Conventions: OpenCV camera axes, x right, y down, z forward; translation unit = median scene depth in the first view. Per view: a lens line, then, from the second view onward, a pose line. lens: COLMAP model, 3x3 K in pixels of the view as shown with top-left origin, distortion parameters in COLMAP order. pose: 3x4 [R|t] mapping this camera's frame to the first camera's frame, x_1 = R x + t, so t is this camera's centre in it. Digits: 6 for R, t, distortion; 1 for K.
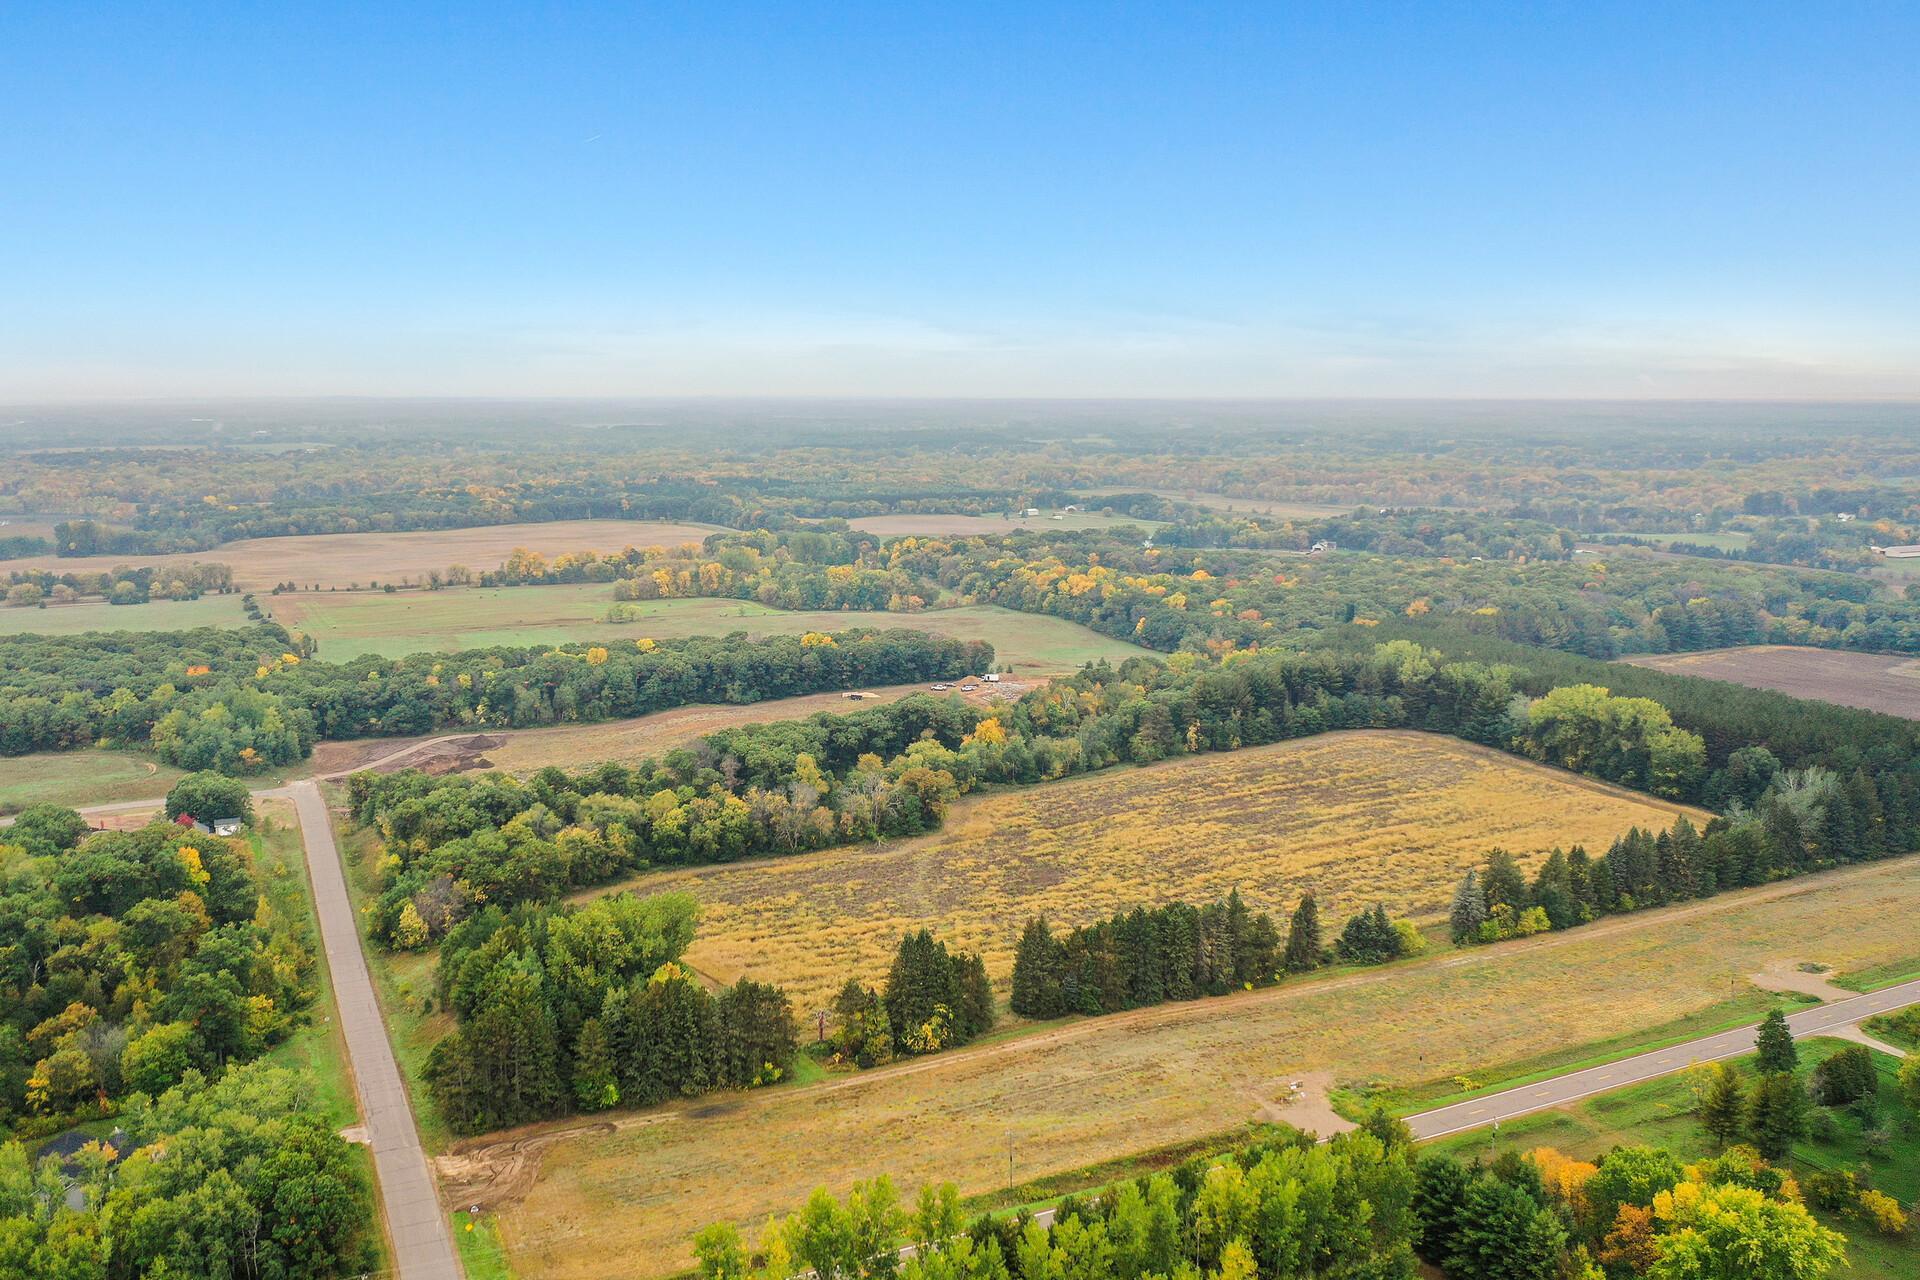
lens RADIAL K [[1524.2, 0, 960.0], [0, 1524.2, 640.0], [0, 0, 1]] dist [-0.013428, 0.001015]
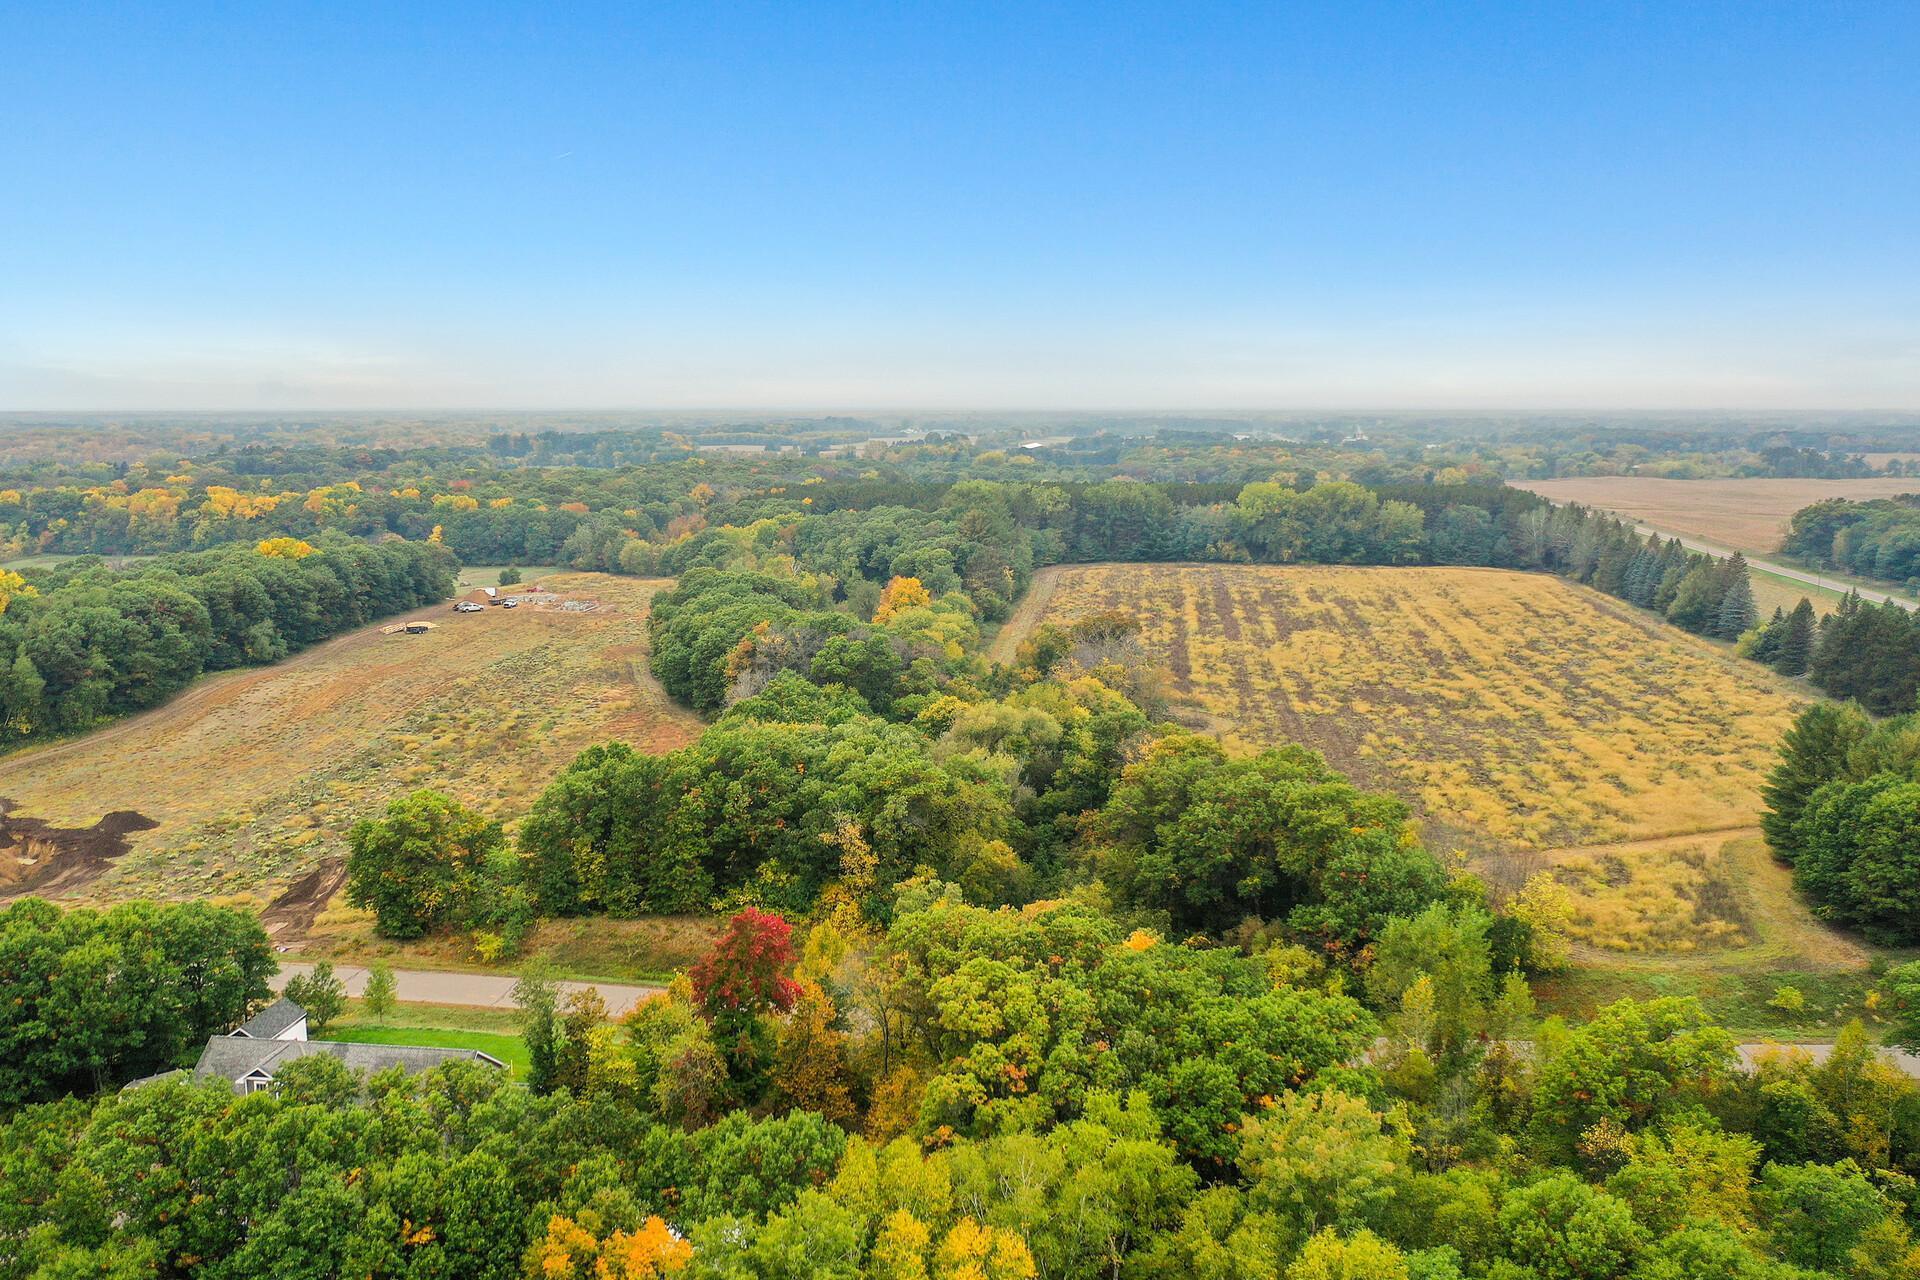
lens RADIAL K [[1539.1, 0, 960.0], [0, 1539.1, 640.0], [0, 0, 1]] dist [-0.016938, -0.006373]
pose [[0.534419, -0.129443, 0.835249, -0.534479], [0.137089, 0.988393, 0.065463, 0.037296], [-0.834028, 0.079519, 0.545962, 0.590018]]
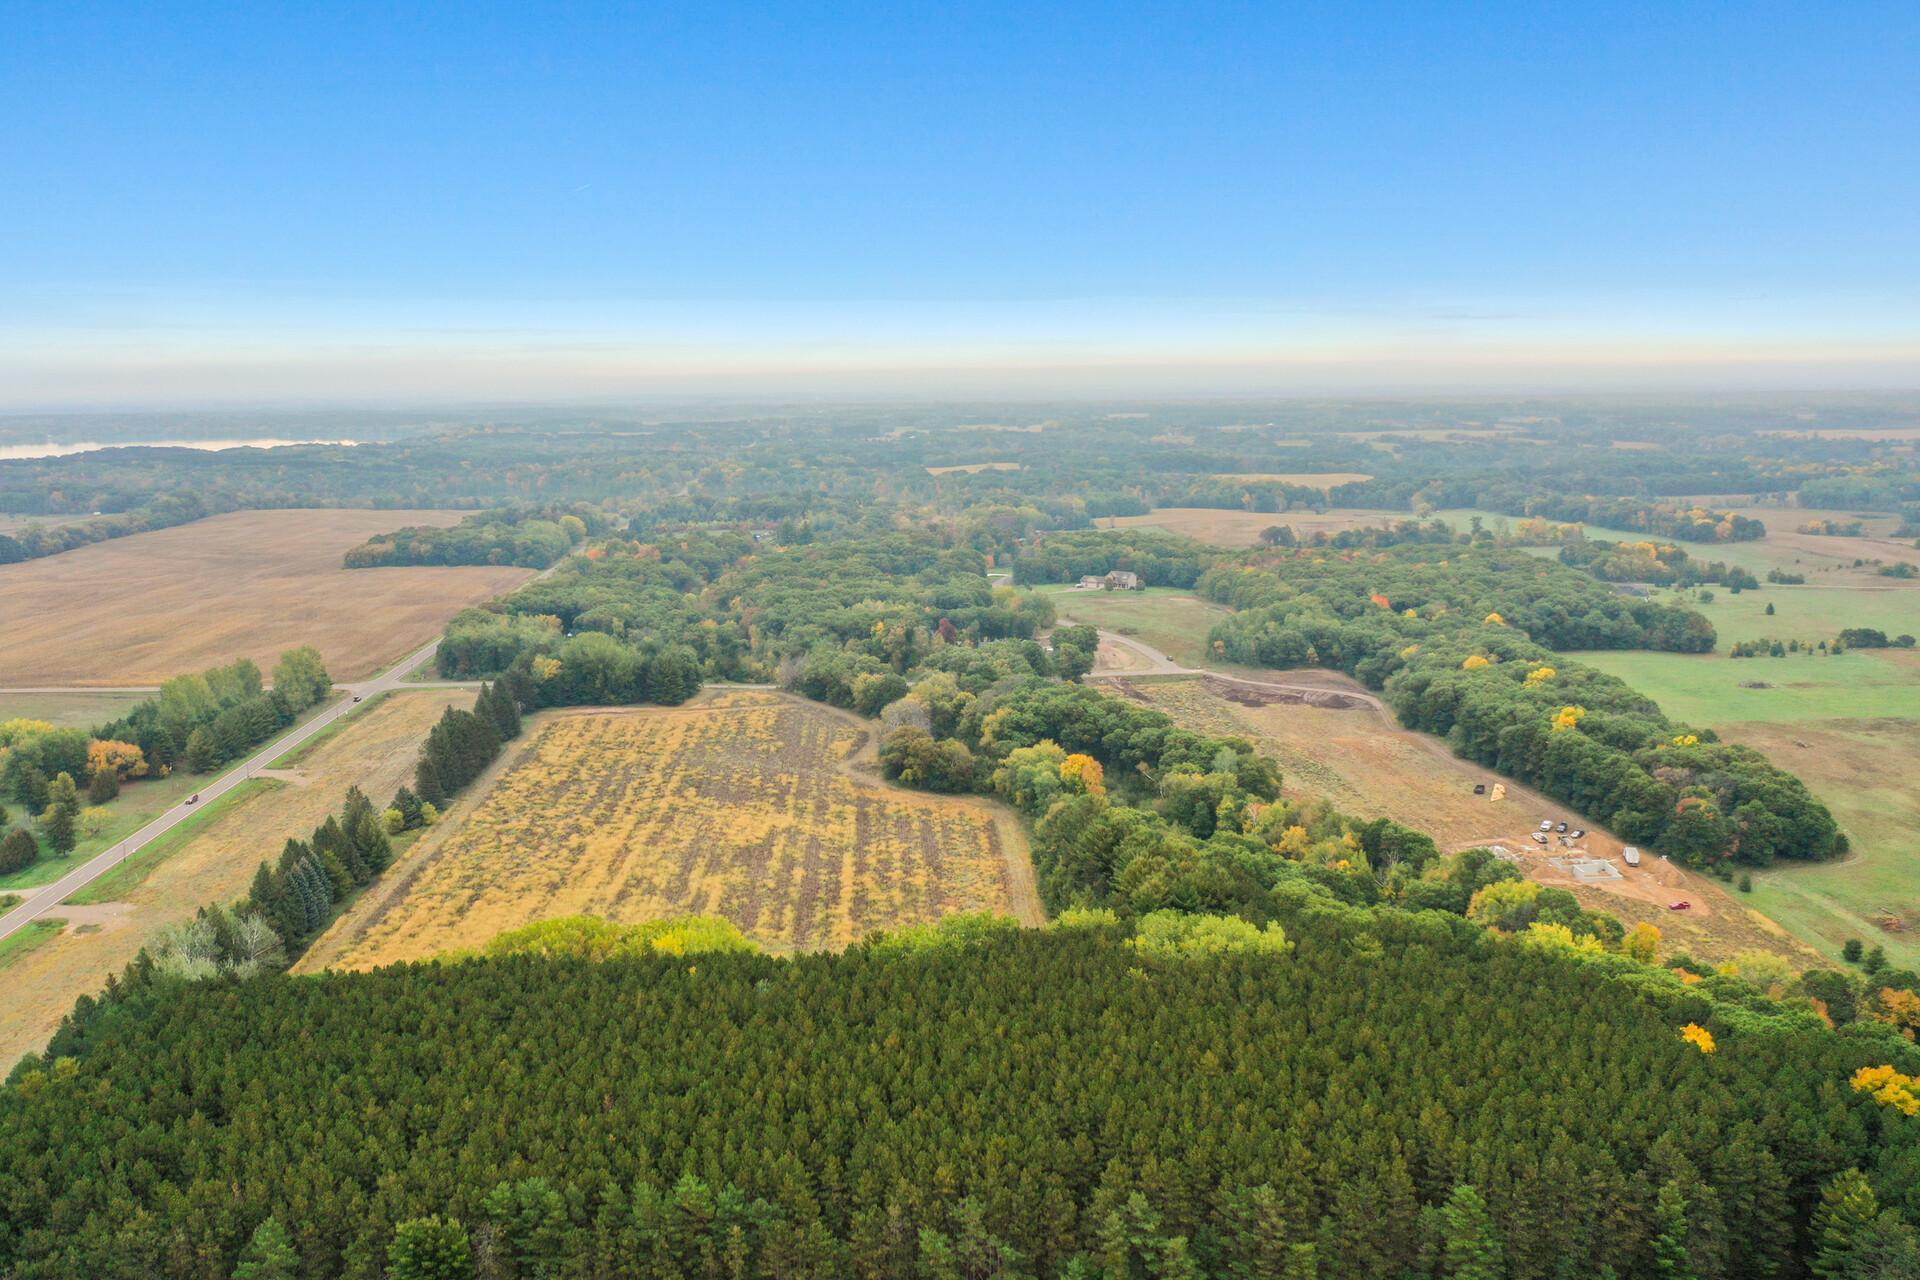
lens RADIAL K [[1557.0, 0, 960.0], [0, 1557.0, 640.0], [0, 0, 1]] dist [-0.030125, -0.004655]
pose [[-0.373652, 0.157055, -0.914176, 0.813956], [-0.139871, 0.964752, 0.222913, -0.190446], [0.916963, 0.211159, -0.338514, 1.190372]]
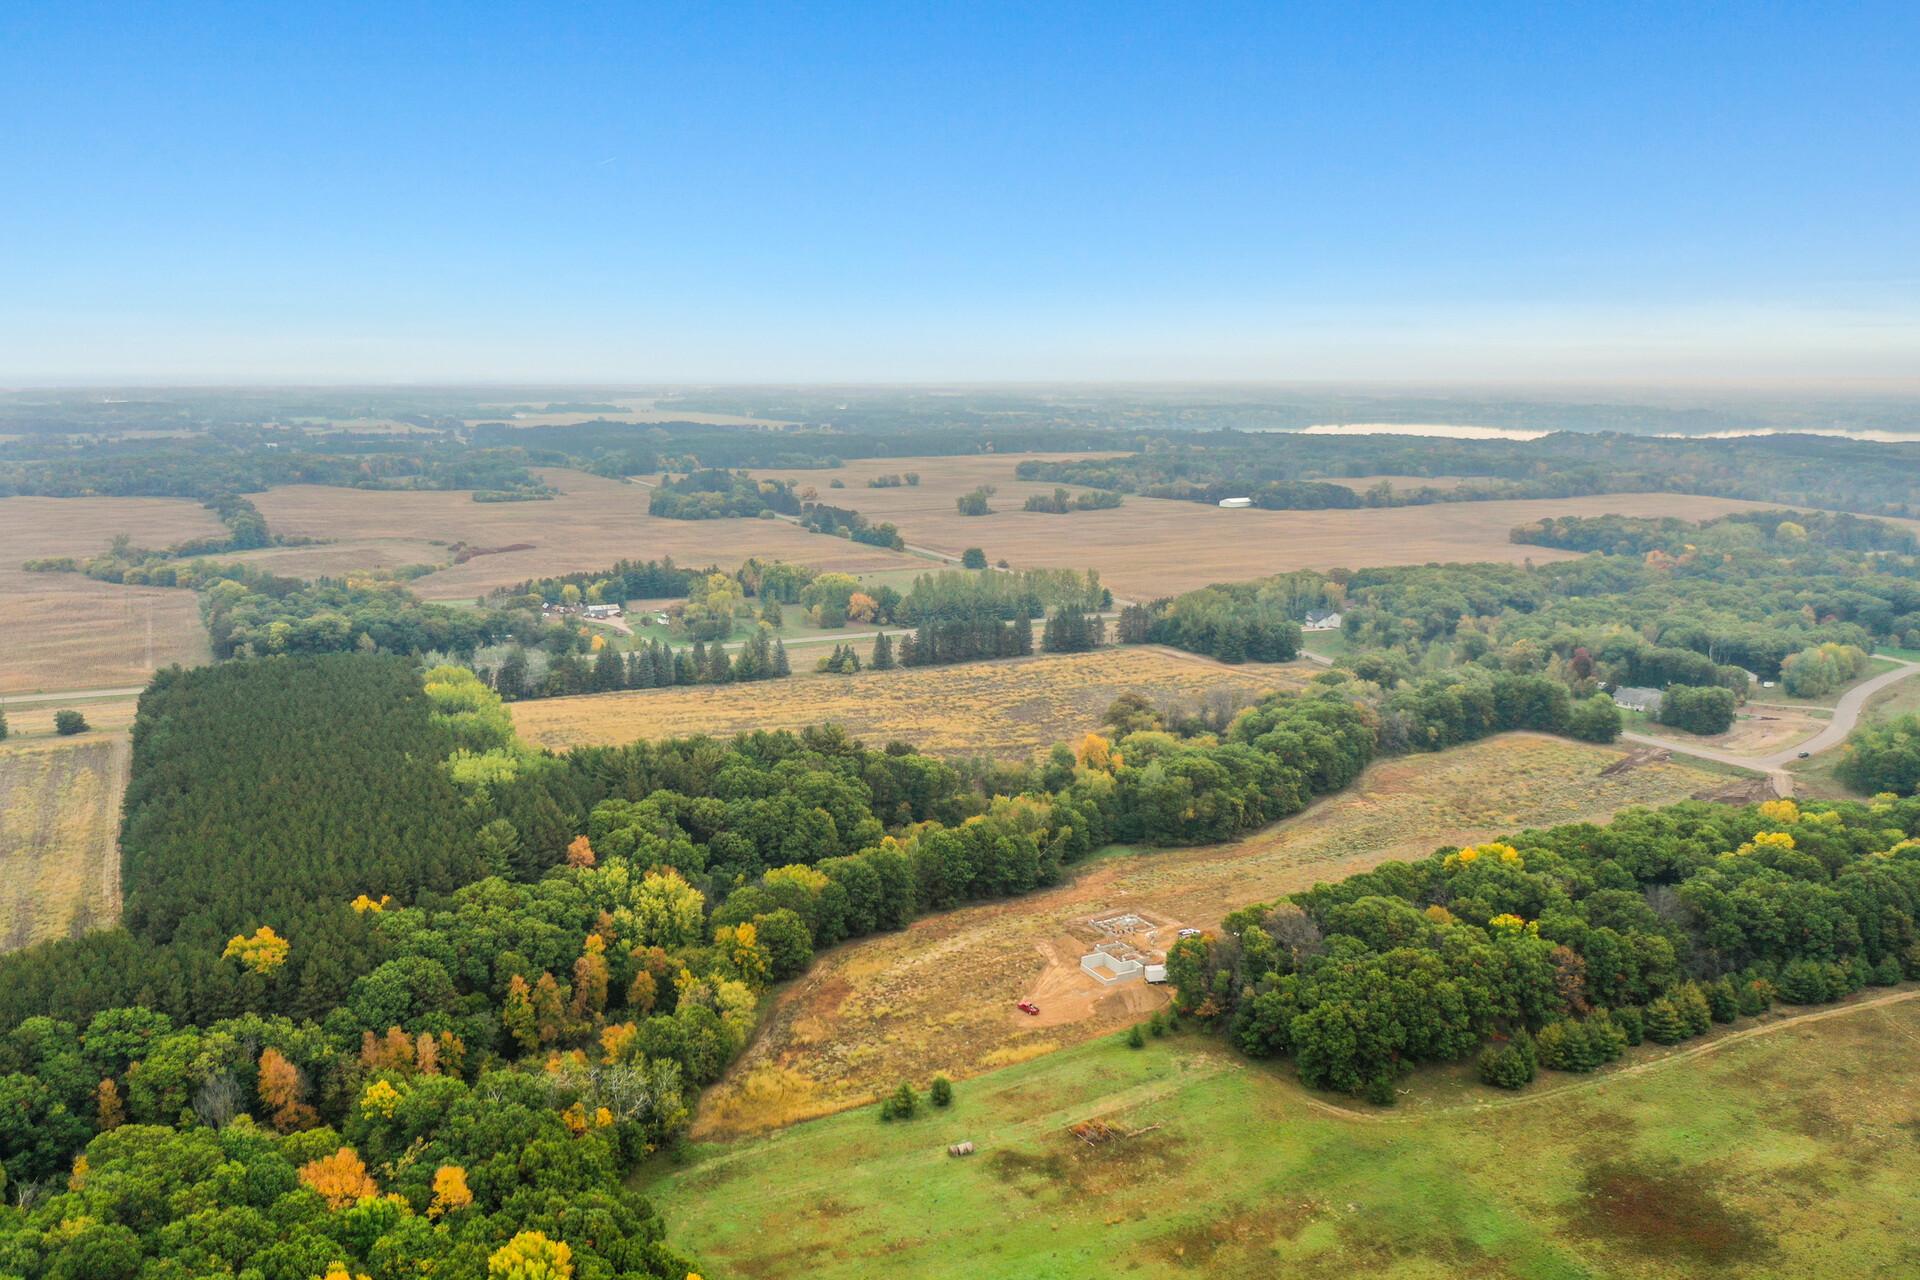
lens RADIAL K [[1505.9, 0, 960.0], [0, 1505.9, 640.0], [0, 0, 1]] dist [-0.020314, 0.000999]
pose [[-0.999436, -0.001592, -0.033557, 0.124860], [-0.012799, 0.941589, 0.336520, -0.291909], [0.031061, 0.336759, -0.941078, 1.769798]]
